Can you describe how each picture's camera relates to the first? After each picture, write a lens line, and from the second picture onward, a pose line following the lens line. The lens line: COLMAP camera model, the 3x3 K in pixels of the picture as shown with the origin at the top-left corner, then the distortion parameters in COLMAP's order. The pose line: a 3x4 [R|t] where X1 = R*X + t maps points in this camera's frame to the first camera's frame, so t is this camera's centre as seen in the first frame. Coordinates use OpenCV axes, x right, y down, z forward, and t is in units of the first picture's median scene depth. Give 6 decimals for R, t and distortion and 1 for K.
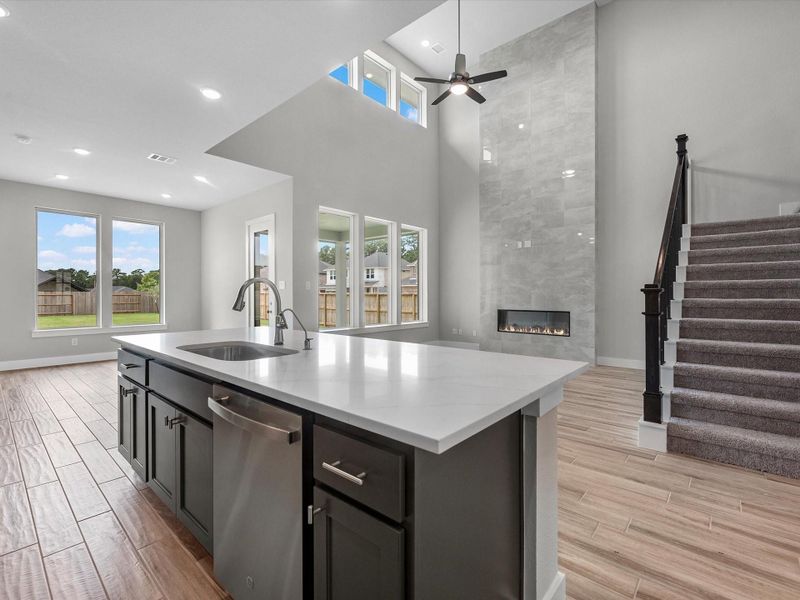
lens RADIAL K [[374.5, 0, 416.0], [0, 374.5, 296.8], [0, 0, 1]] dist [-0.002386, -0.000140]
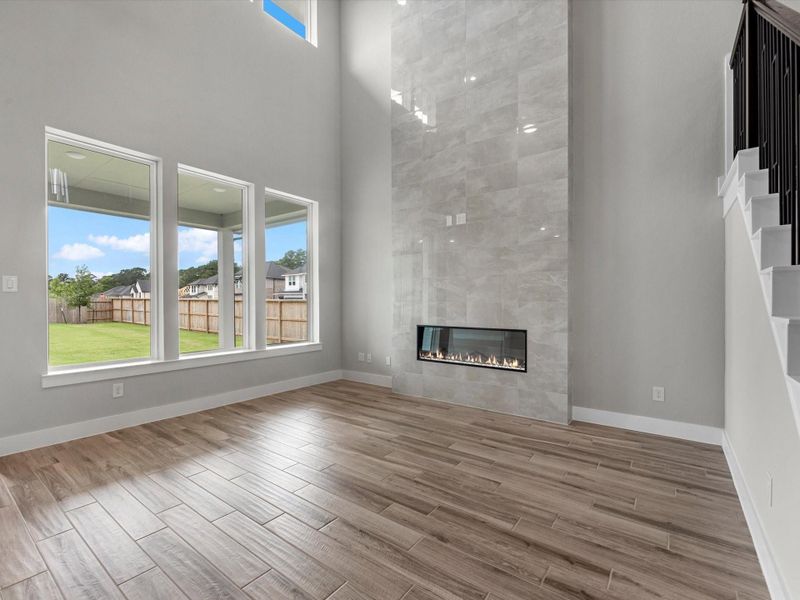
lens RADIAL K [[371.9, 0, 419.1], [0, 371.9, 304.0], [0, 0, 1]] dist [-0.002170, -0.000247]
pose [[0.997182, -0.000350, 0.075020, 0.185712], [0.000325, 1.000000, 0.000356, -0.002242], [-0.075021, -0.000331, 0.997182, 0.401347]]
